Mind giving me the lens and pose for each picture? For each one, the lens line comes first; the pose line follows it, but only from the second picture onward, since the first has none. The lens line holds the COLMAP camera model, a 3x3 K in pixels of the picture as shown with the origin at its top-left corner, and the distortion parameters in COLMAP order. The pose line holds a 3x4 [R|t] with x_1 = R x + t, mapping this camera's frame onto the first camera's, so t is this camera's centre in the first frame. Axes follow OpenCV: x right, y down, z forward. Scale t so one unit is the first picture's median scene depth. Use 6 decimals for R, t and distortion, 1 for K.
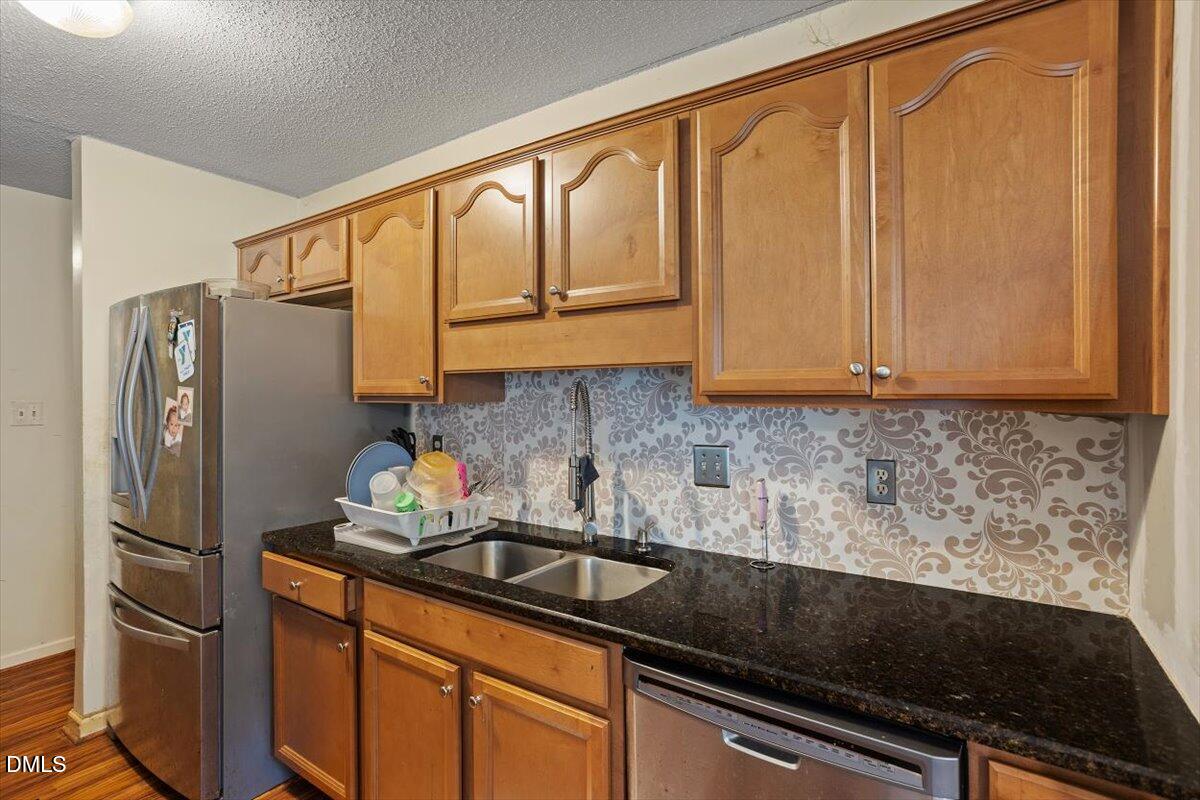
lens RADIAL K [[603.2, 0, 603.8], [0, 603.2, 401.7], [0, 0, 1]] dist [-0.035708, 0.026709]
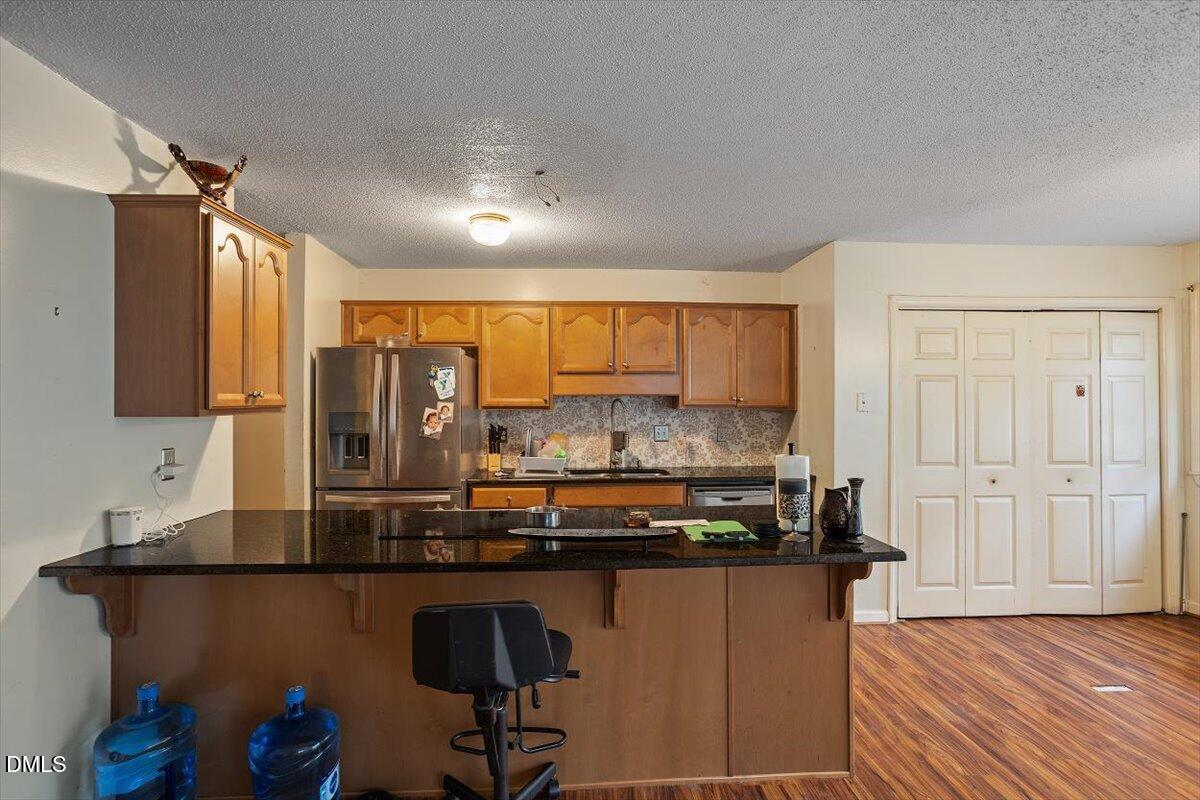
lens RADIAL K [[603.2, 0, 598.2], [0, 603.2, 402.6], [0, 0, 1]] dist [-0.035708, 0.026709]
pose [[0.783361, 0.000630, 0.621567, -1.795898], [0.006509, 0.999936, -0.009217, -0.003062], [-0.621533, 0.011266, 0.783307, -0.936305]]
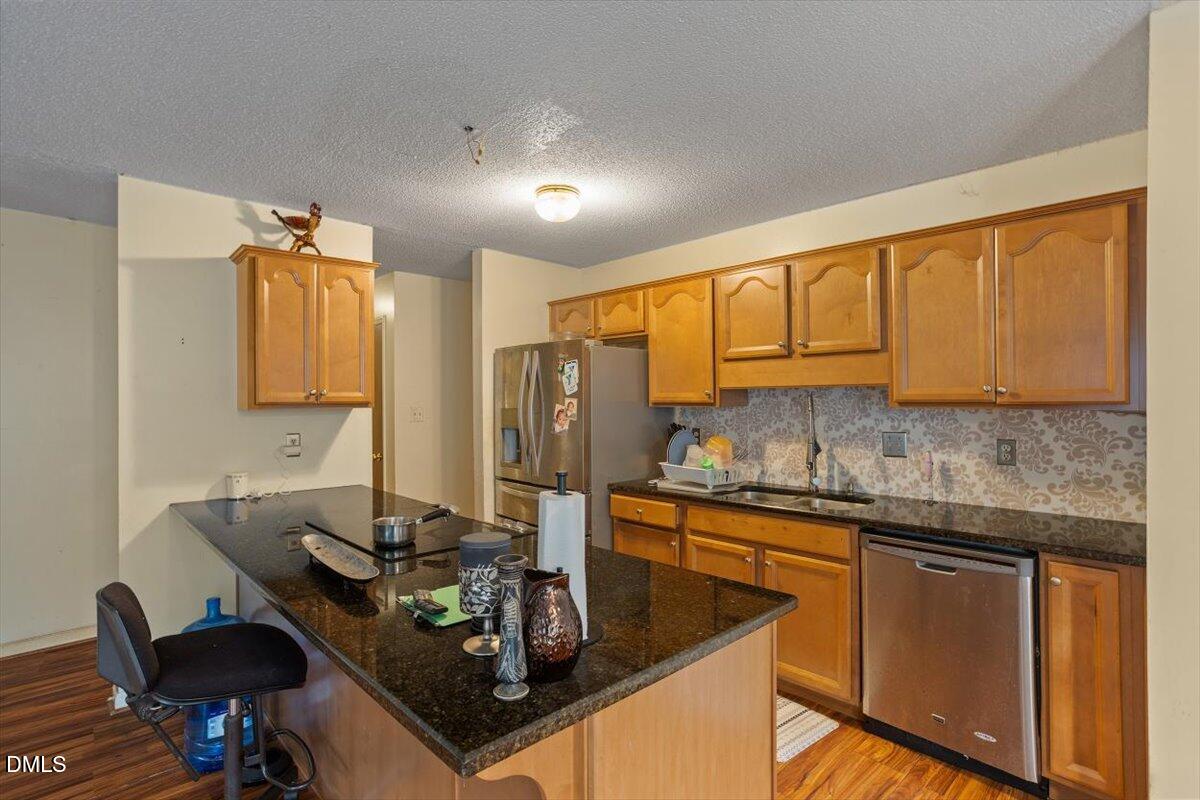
lens RADIAL K [[603.2, 0, 592.7], [0, 603.2, 404.2], [0, 0, 1]] dist [-0.035708, 0.026709]
pose [[0.976529, -0.002519, -0.215371, -0.305100], [0.001604, 0.999989, -0.004423, 0.001753], [0.215380, 0.003974, 0.976522, -0.865006]]
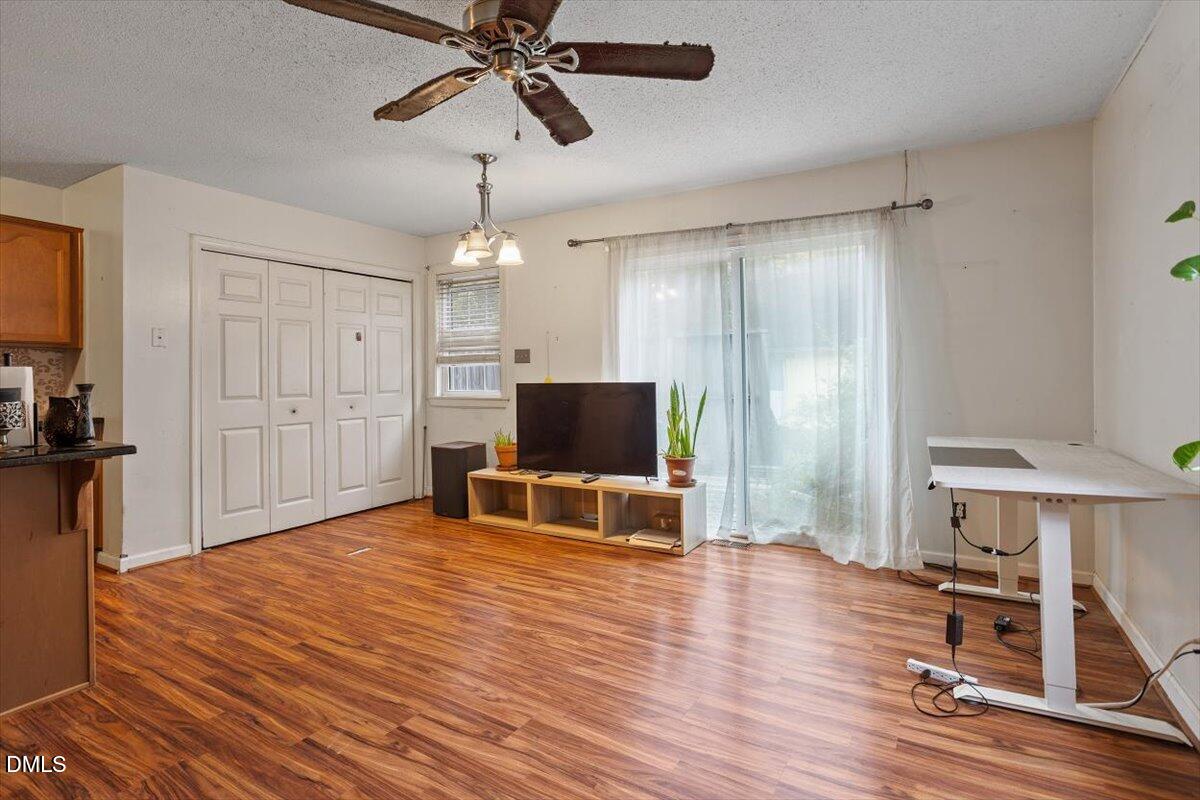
lens RADIAL K [[603.2, 0, 617.1], [0, 603.2, 382.9], [0, 0, 1]] dist [-0.035708, 0.026709]
pose [[-0.071796, -0.010475, 0.997364, -1.937233], [0.009694, 0.999890, 0.011199, 0.142988], [-0.997372, 0.010472, -0.071686, -1.321849]]
